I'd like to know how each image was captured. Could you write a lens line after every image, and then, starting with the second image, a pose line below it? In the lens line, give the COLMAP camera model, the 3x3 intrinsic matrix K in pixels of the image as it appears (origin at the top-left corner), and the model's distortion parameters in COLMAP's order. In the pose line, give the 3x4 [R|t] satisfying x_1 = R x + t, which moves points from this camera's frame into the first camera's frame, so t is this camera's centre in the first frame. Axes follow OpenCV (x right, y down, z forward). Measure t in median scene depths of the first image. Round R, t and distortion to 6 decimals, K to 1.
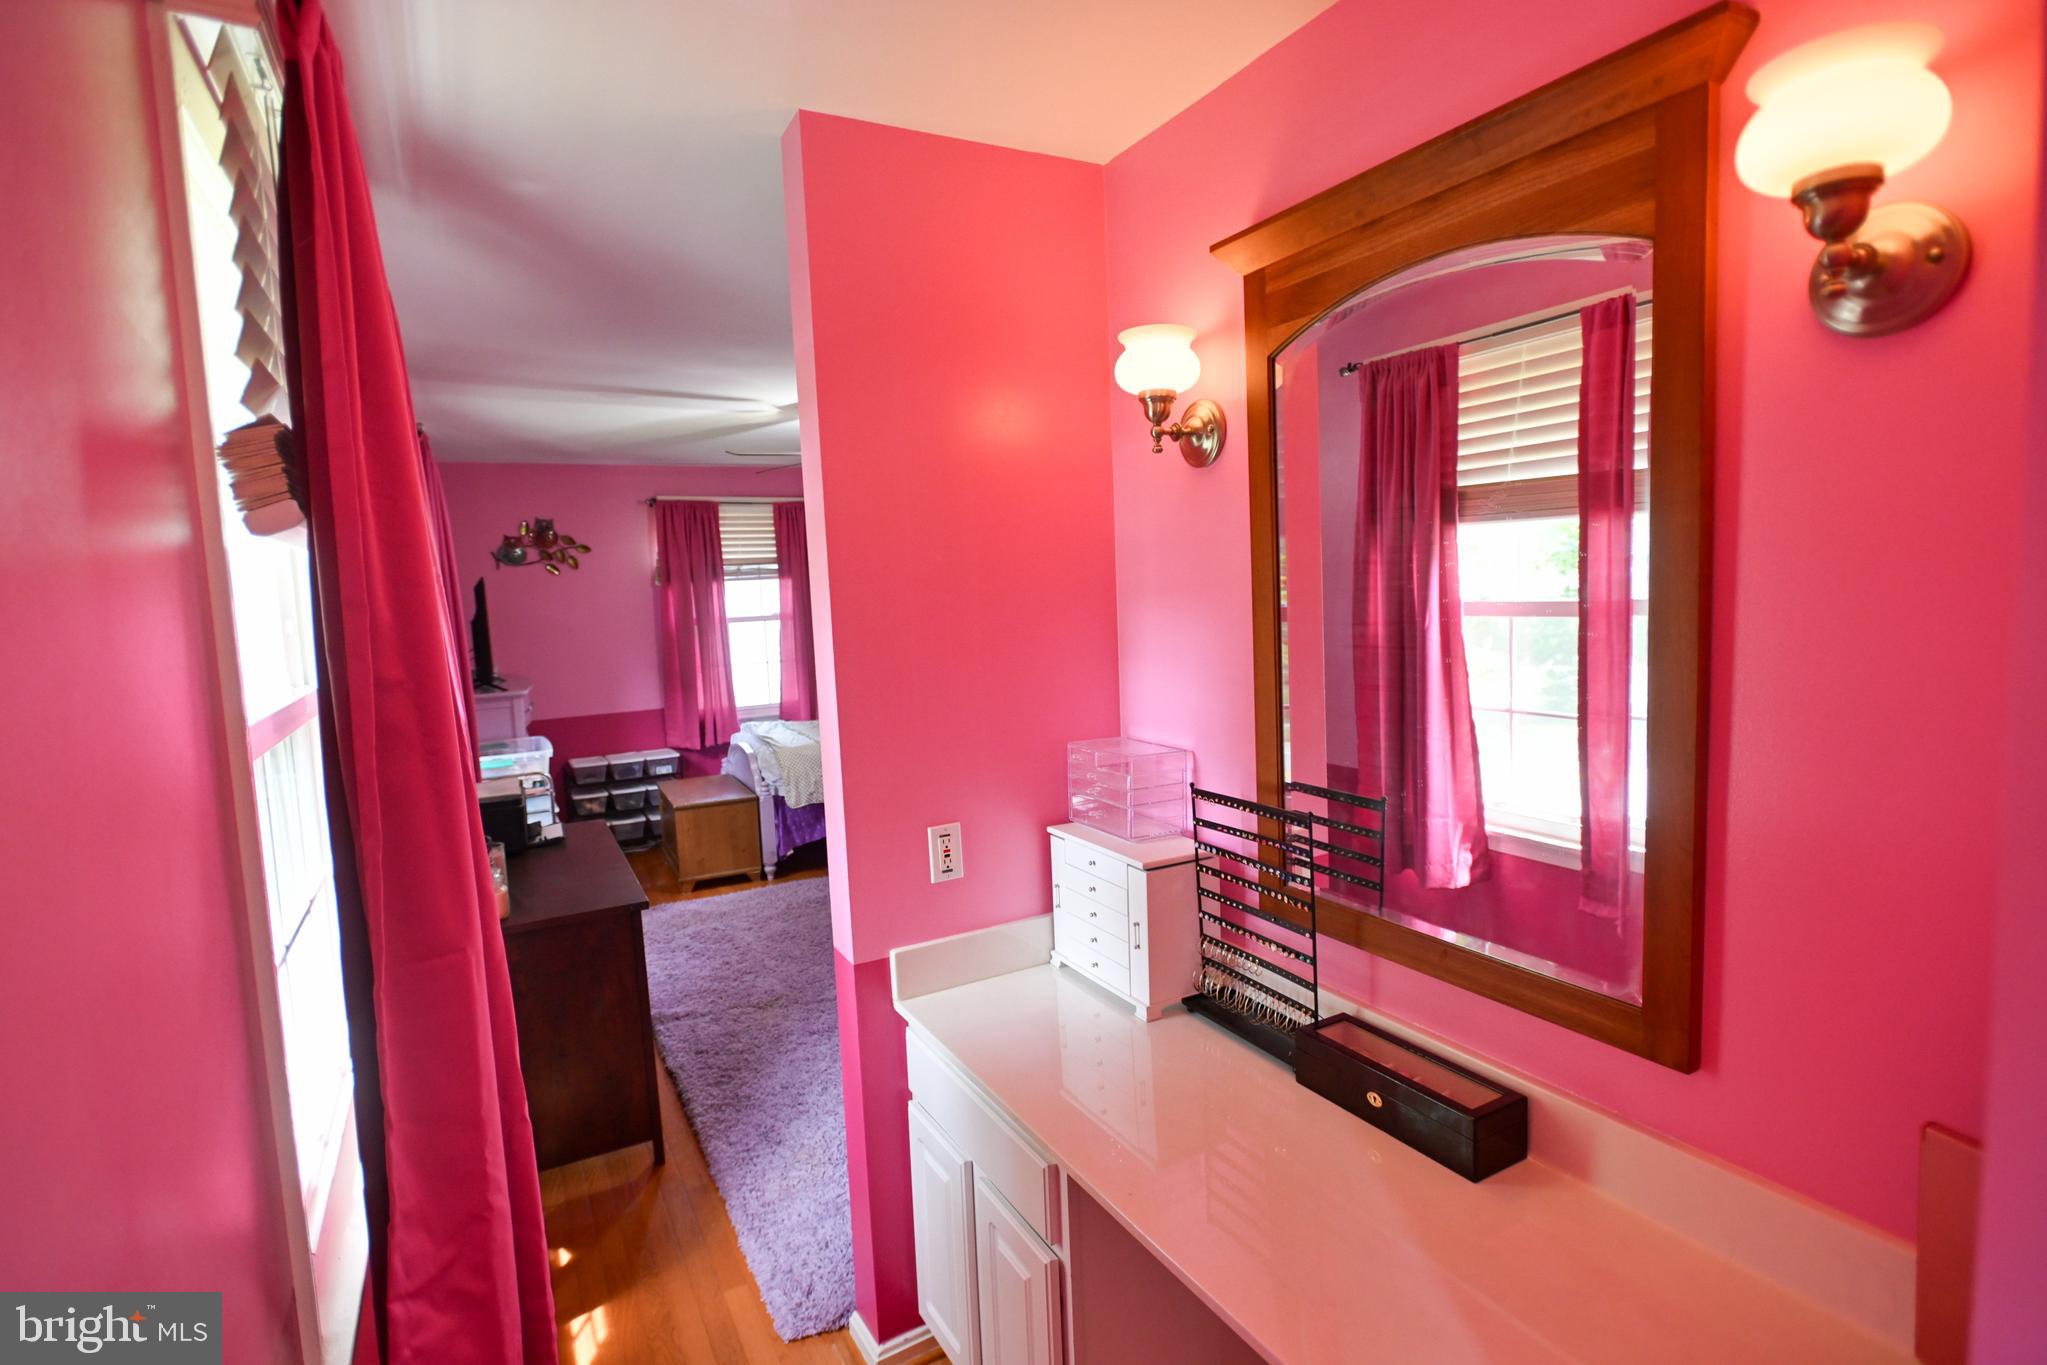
lens RADIAL K [[963.4, 0, 1026.7], [0, 963.4, 680.7], [0, 0, 1]] dist [-0.002742, -0.003101]
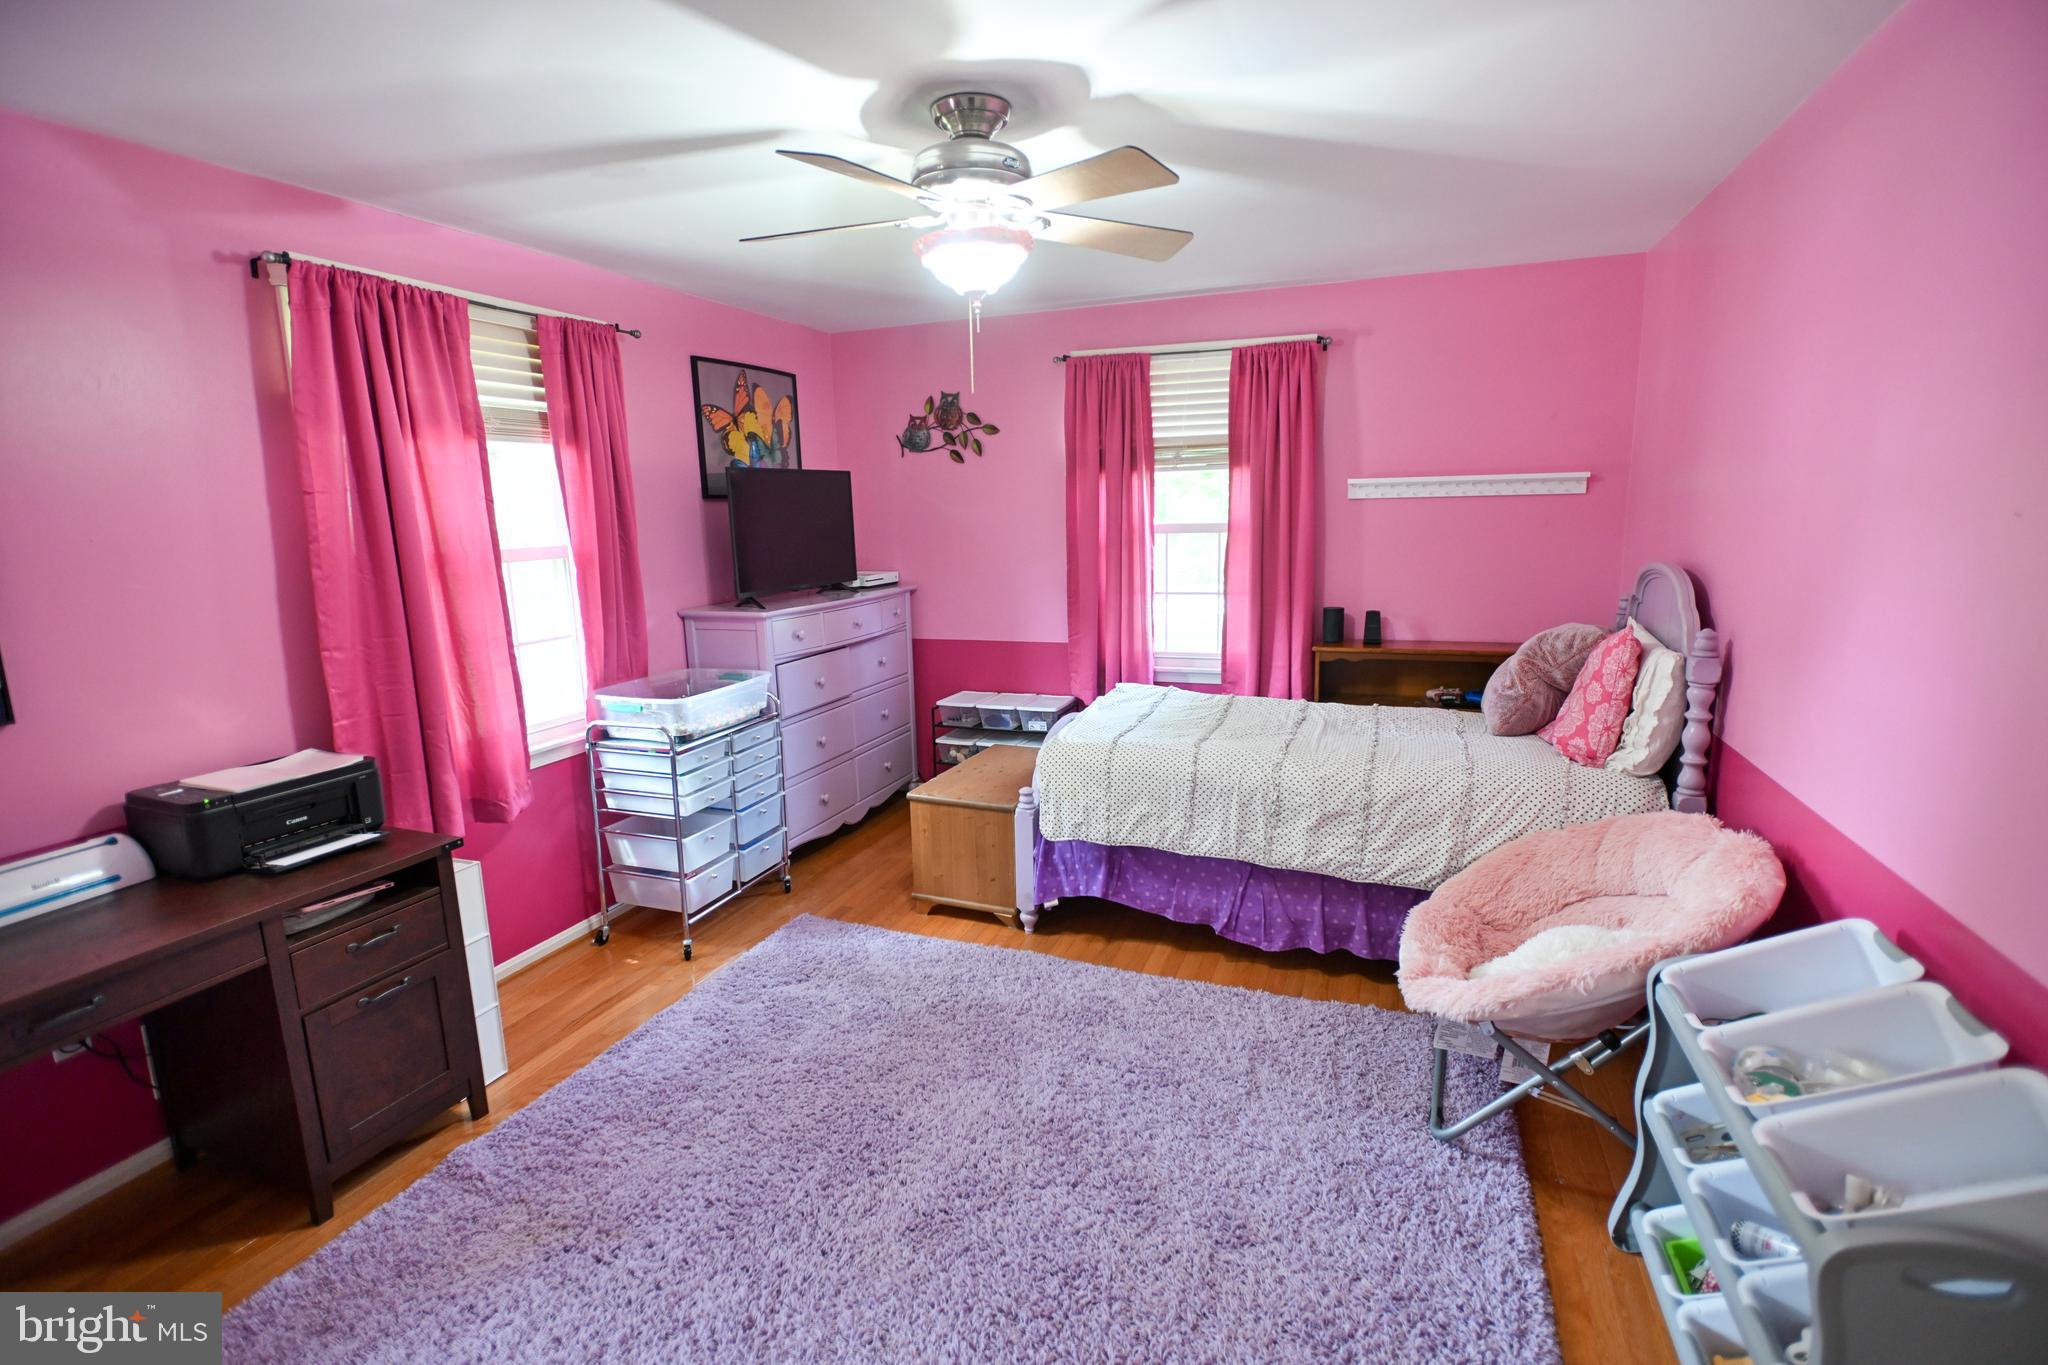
lens RADIAL K [[963.9, 0, 1027.3], [0, 963.9, 680.3], [0, 0, 1]] dist [-0.002742, -0.003101]
pose [[0.654537, 0.164967, -0.737812, 0.173328], [-0.078490, 0.985458, 0.150707, -0.057486], [0.751944, -0.040732, 0.657967, 0.508013]]
